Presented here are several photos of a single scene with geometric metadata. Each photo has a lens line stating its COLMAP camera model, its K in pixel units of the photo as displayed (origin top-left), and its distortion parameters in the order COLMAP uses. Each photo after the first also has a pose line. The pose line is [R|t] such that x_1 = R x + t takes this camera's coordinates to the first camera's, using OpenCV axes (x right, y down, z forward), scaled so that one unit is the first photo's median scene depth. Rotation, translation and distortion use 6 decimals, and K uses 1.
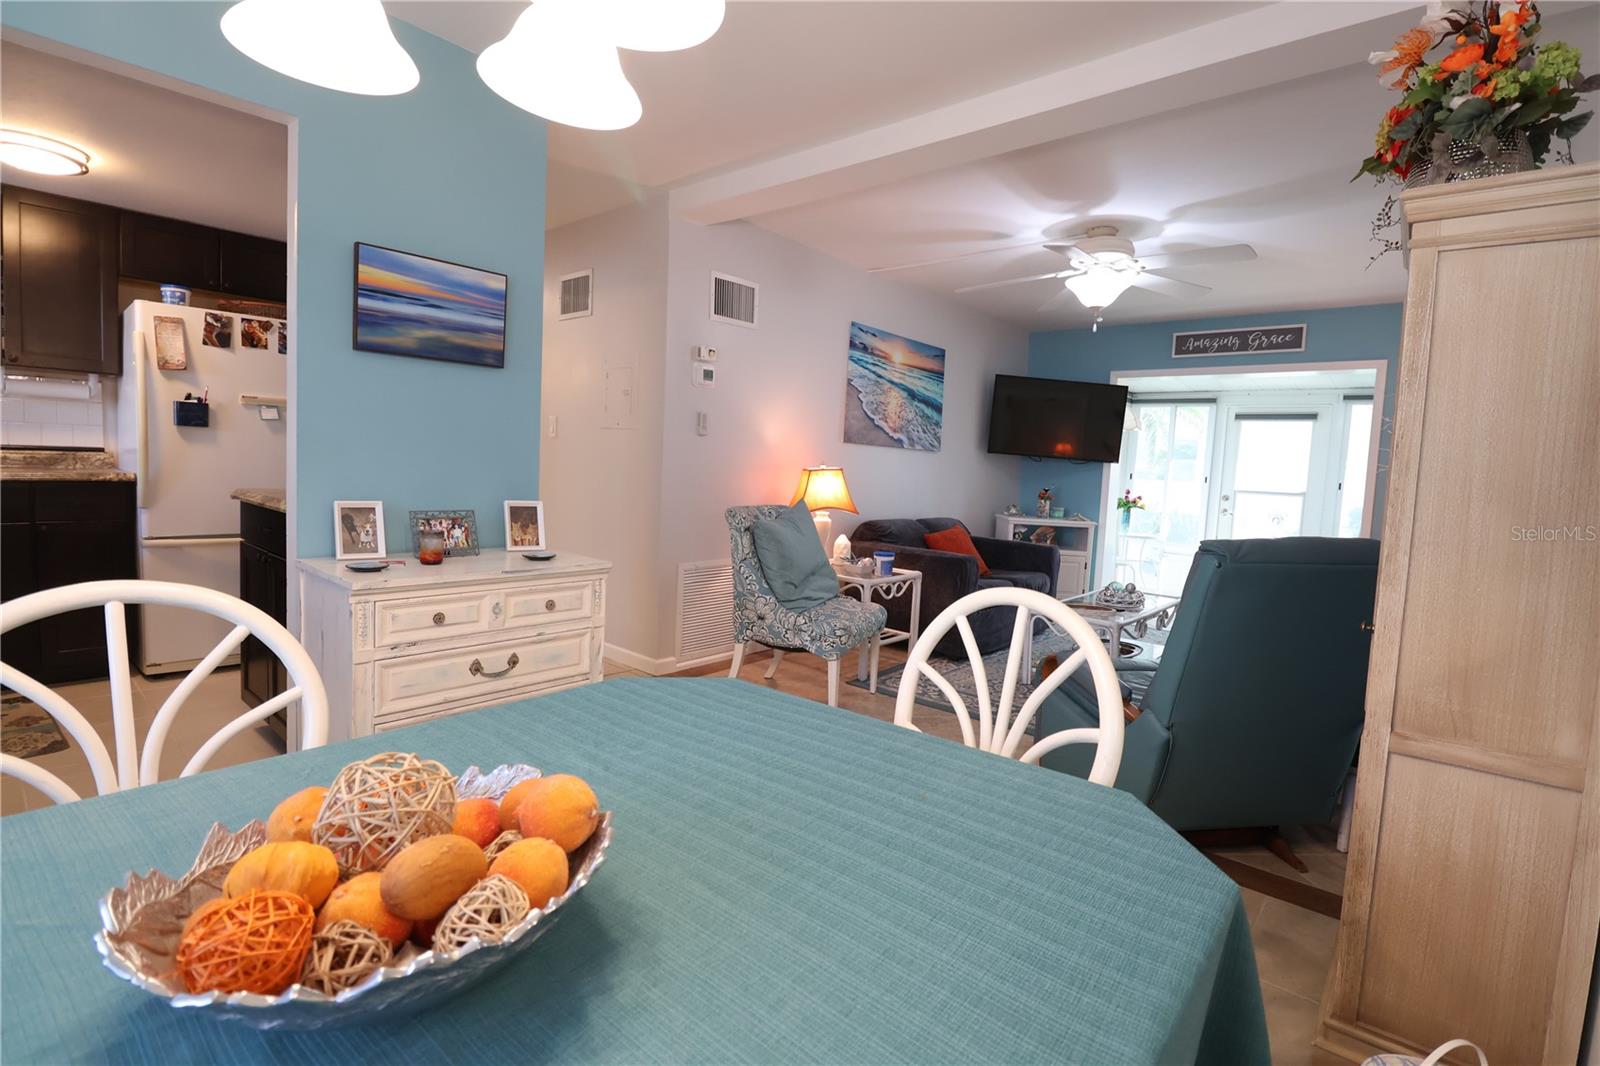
lens RADIAL K [[743.3, 0, 810.8], [0, 743.3, 519.5], [0, 0, 1]] dist [-0.002169, -0.010458]
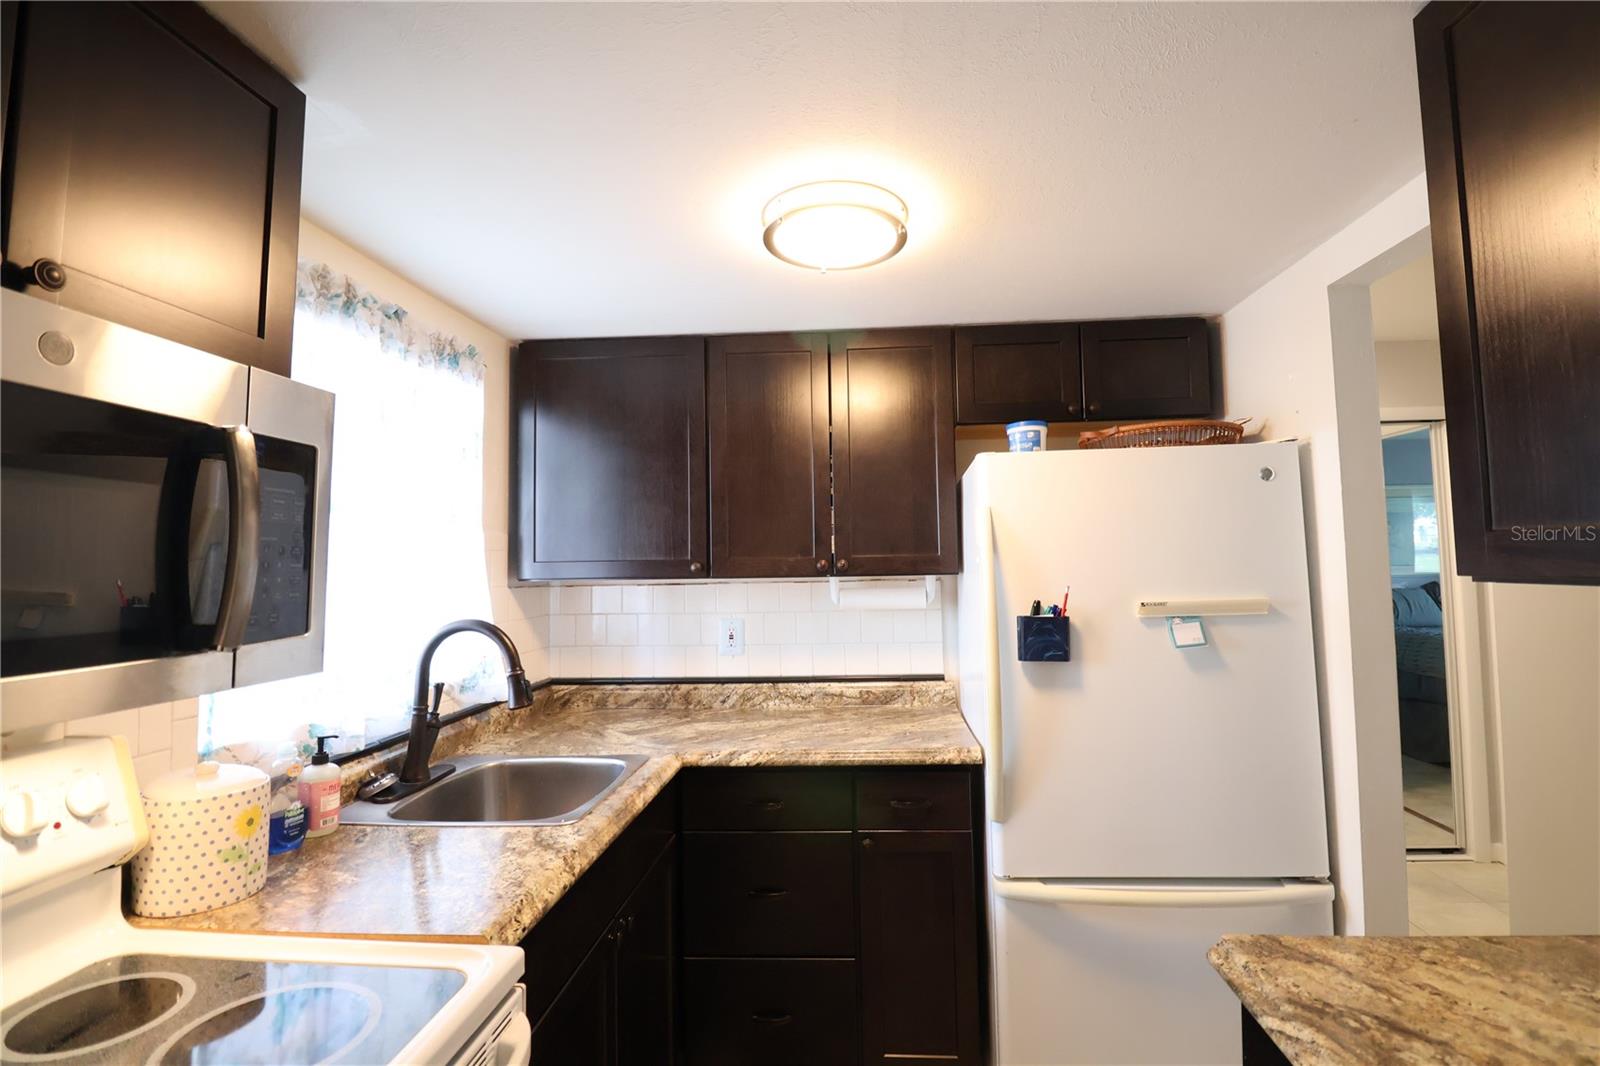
lens RADIAL K [[743.3, 0, 808.9], [0, 743.3, 520.1], [0, 0, 1]] dist [-0.002169, -0.010458]
pose [[0.580402, -0.097569, -0.808464, -0.212836], [-0.017853, 0.991033, -0.132420, -0.067672], [0.814135, 0.091290, 0.573455, 0.225589]]
